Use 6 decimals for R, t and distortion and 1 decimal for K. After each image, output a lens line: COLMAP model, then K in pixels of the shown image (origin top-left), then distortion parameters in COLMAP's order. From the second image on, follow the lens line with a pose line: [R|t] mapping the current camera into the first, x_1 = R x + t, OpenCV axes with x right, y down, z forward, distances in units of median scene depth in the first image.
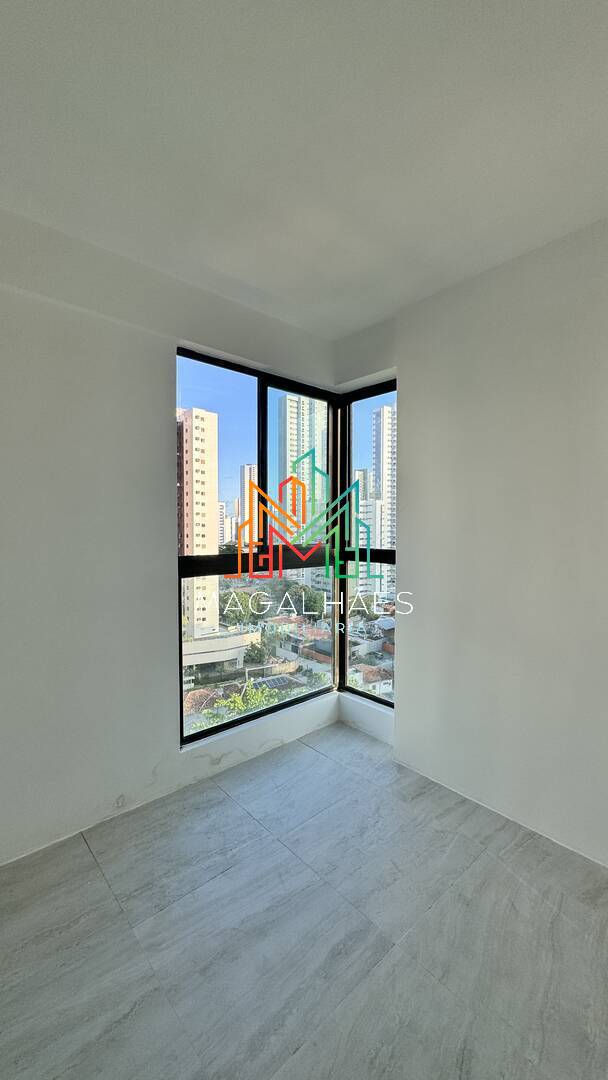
lens RADIAL K [[429.3, 0, 303.4], [0, 429.3, 543.2], [0, 0, 1]] dist [-0.000894, -0.000582]
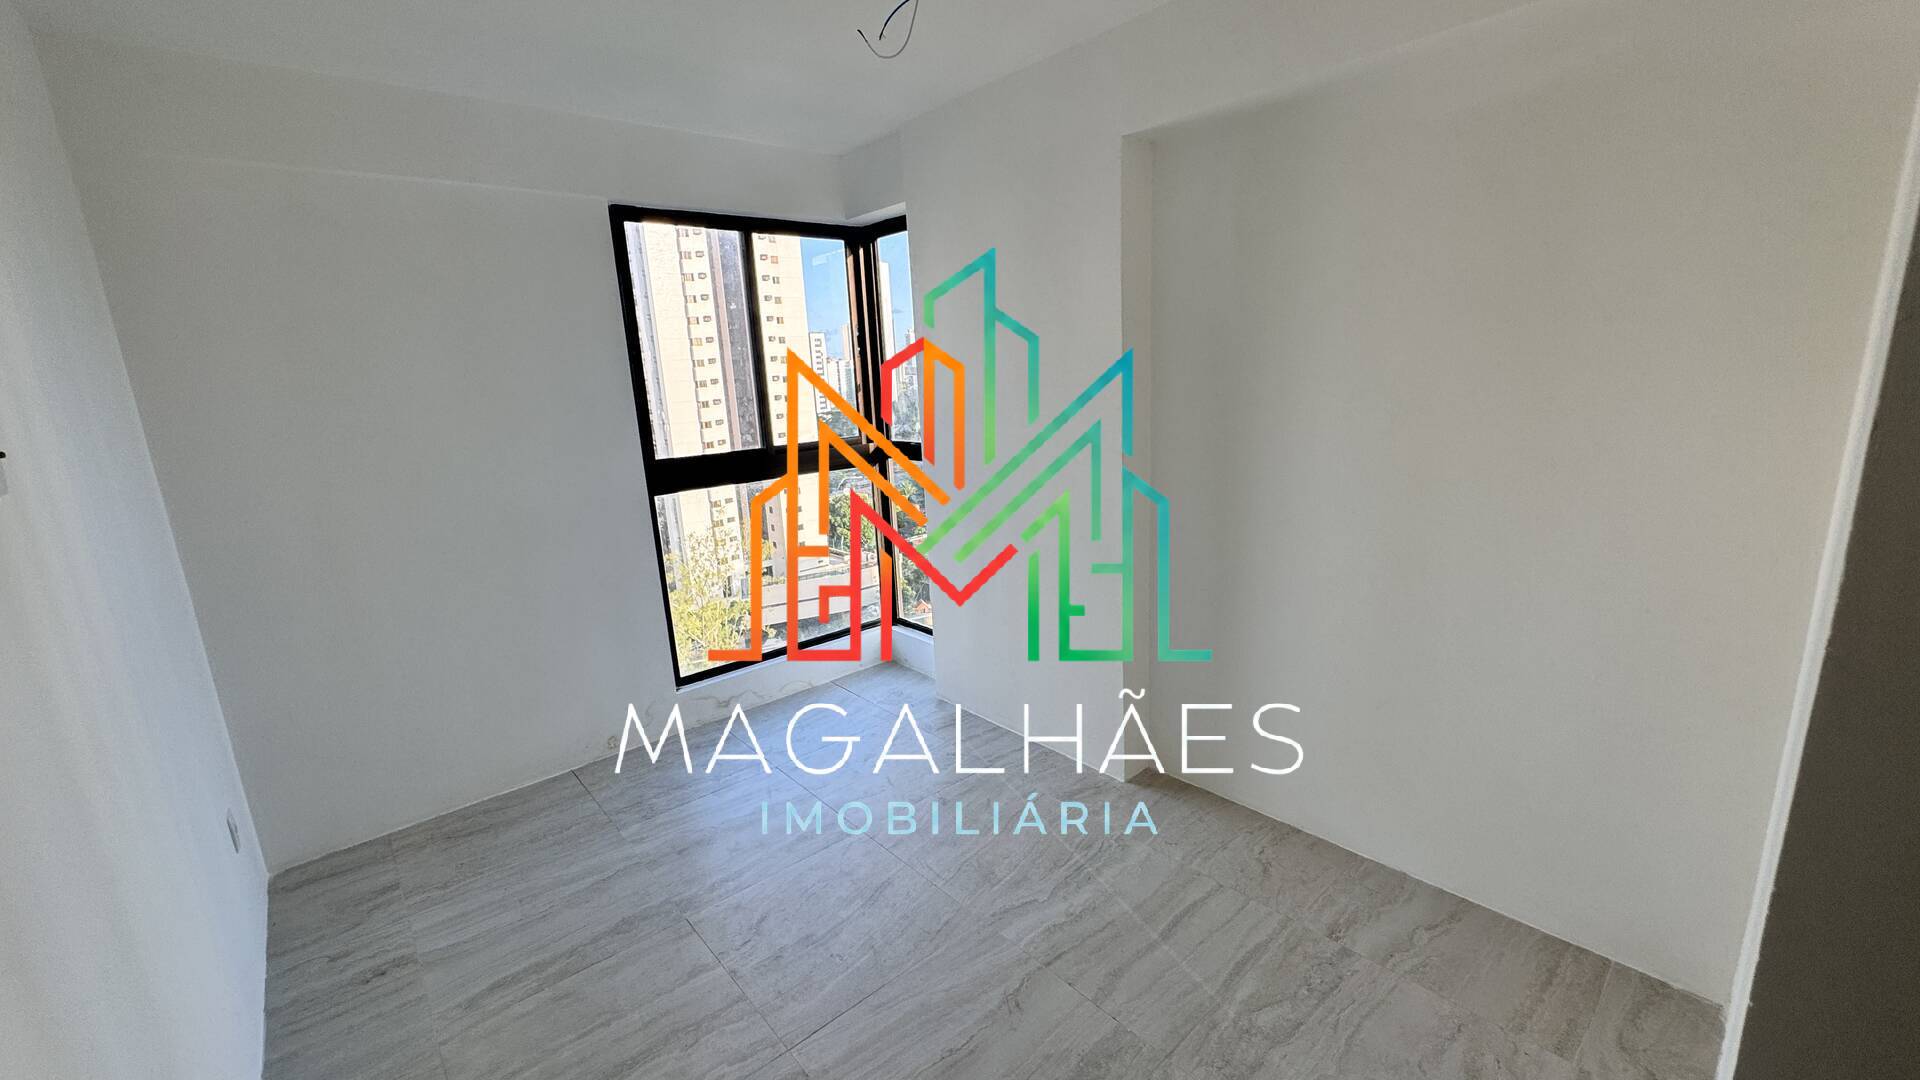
lens RADIAL K [[763.3, 0, 957.9], [0, 763.3, 538.0], [0, 0, 1]] dist [-0.000894, -0.000582]
pose [[0.998272, -0.052275, -0.026855, 0.282879], [0.056199, 0.982776, 0.176050, -0.057193], [0.017190, -0.177255, 0.984015, -0.386911]]
